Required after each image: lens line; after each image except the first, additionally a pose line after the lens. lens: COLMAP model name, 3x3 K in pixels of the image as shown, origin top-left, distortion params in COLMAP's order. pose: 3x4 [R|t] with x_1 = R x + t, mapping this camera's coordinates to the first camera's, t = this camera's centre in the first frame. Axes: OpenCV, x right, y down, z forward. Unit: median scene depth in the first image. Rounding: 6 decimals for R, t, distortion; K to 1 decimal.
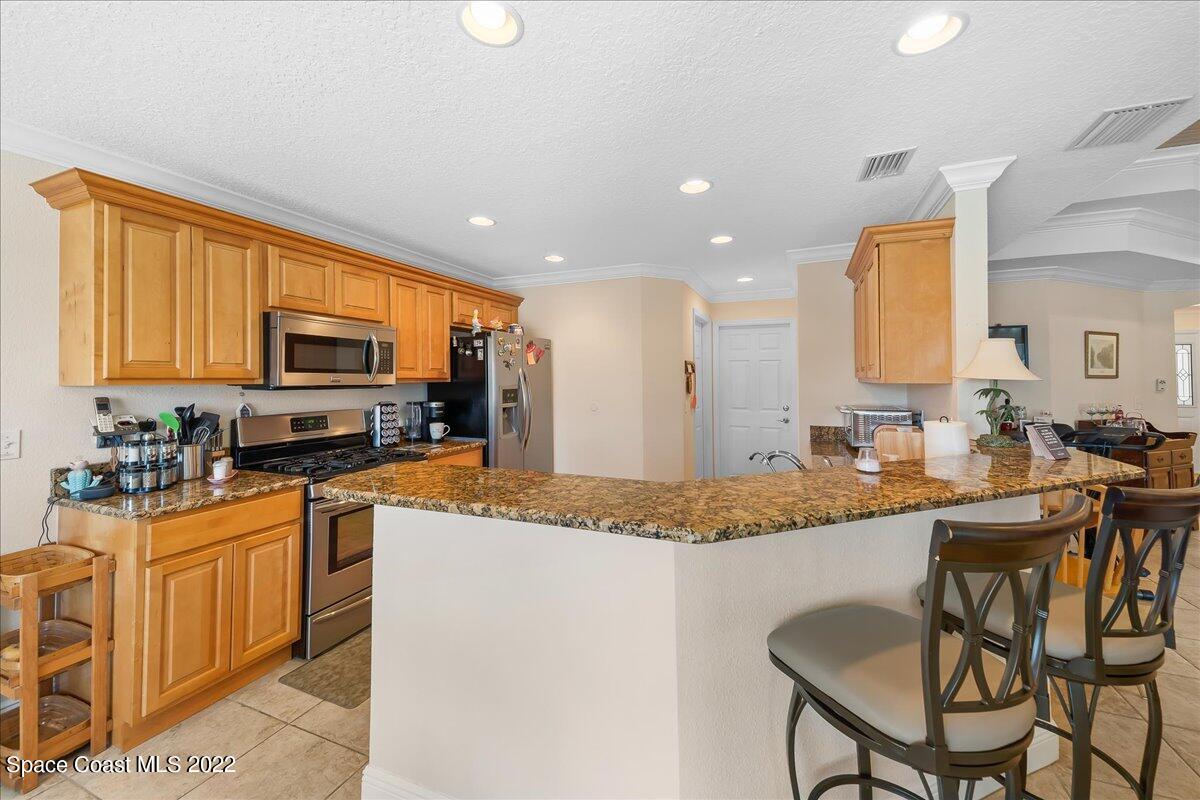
lens RADIAL K [[441.7, 0, 598.5], [0, 441.7, 370.7], [0, 0, 1]] dist [0.025588, -0.000129]
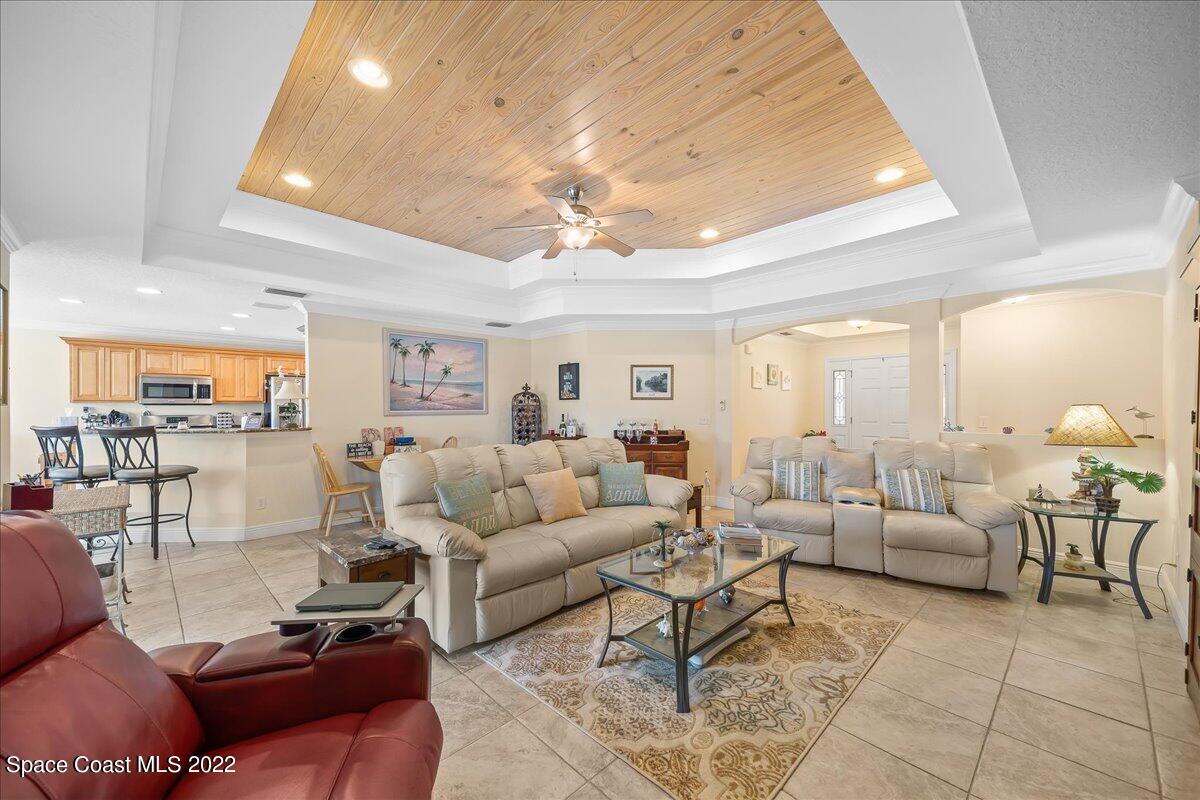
lens RADIAL K [[456.2, 0, 601.5], [0, 456.2, 393.0], [0, 0, 1]] dist [0.012239, -0.000066]
pose [[0.931245, -0.011991, -0.364196, 1.858964], [0.005413, 0.999803, -0.019077, 0.026732], [0.364353, 0.015794, 0.931127, -0.350045]]
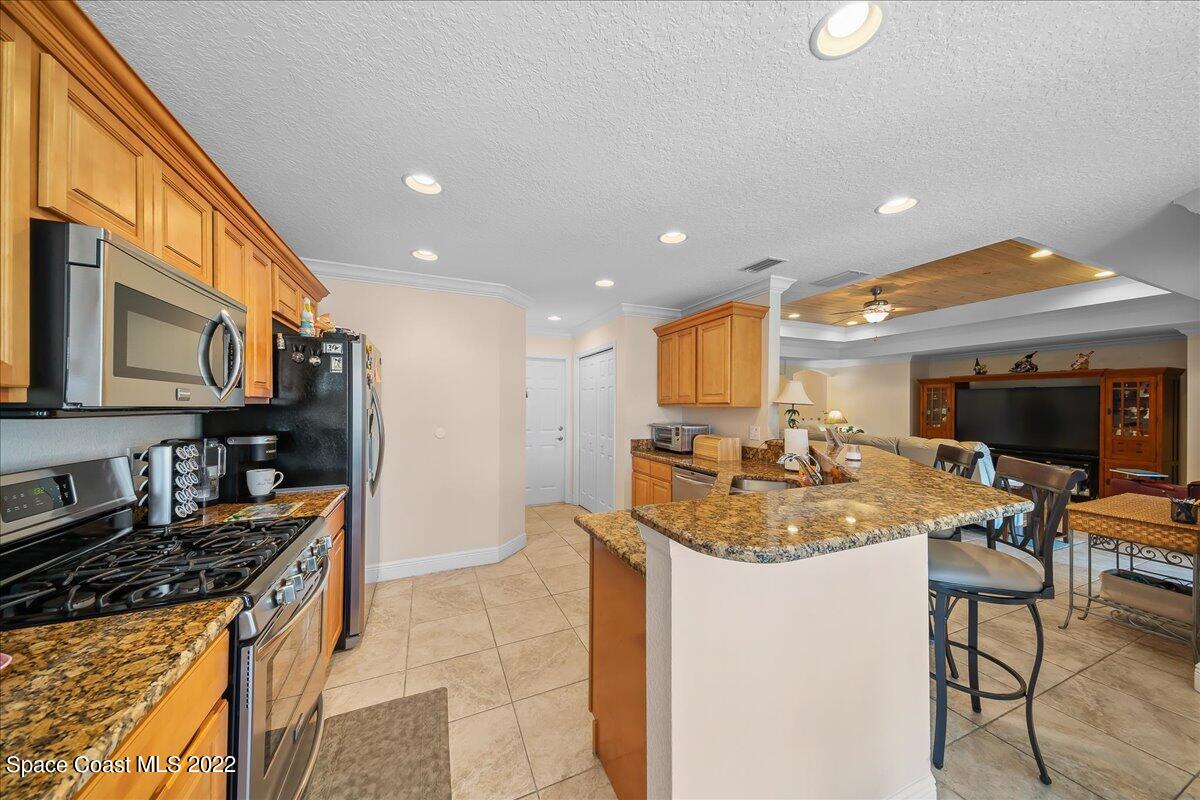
lens RADIAL K [[401.6, 0, 579.7], [0, 401.6, 401.9], [0, 0, 1]] dist [-0.000270, -0.000220]
pose [[0.695507, 0.012094, 0.718418, -0.460504], [-0.019610, 0.999805, 0.002154, 0.013162], [-0.718252, -0.015586, 0.695608, 0.287130]]
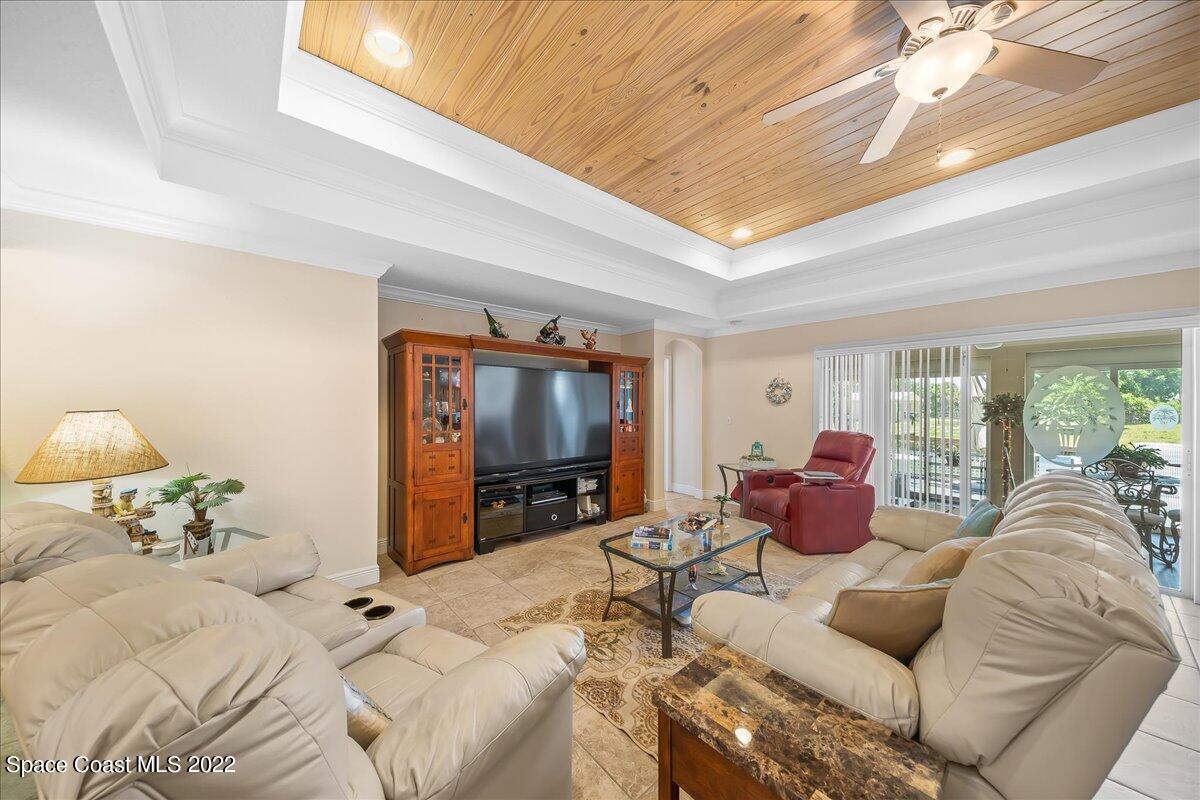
lens RADIAL K [[397.8, 0, 607.2], [0, 397.8, 397.0], [0, 0, 1]] dist [0.015404, -0.000049]
pose [[-0.904531, -0.026144, 0.425605, 1.577680], [-0.031467, 0.999490, -0.005478, -0.003218], [-0.425244, -0.018348, -0.904893, 1.078440]]
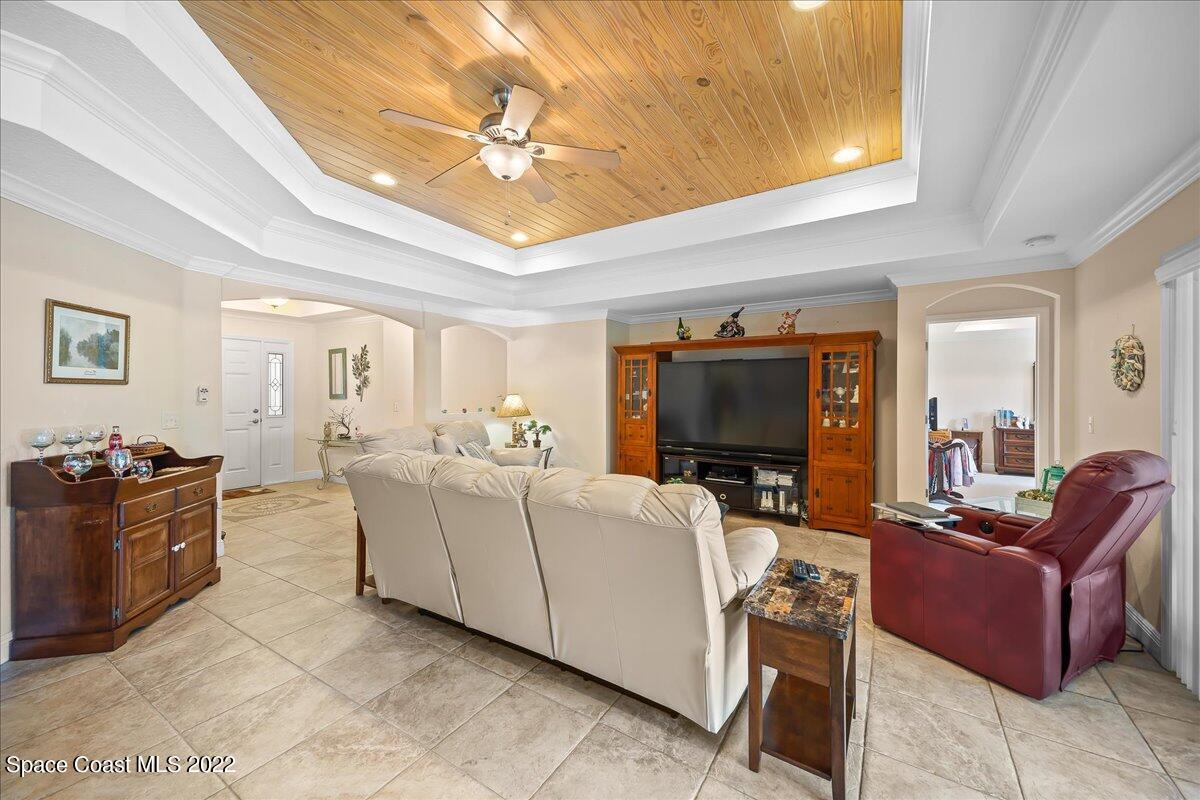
lens RADIAL K [[456.2, 0, 601.5], [0, 456.2, 393.0], [0, 0, 1]] dist [0.012239, -0.000066]
pose [[0.144313, -0.001624, 0.989531, 0.756492], [-0.018581, 0.999818, 0.004350, 0.017667], [-0.989358, -0.019014, 0.144256, 0.296761]]
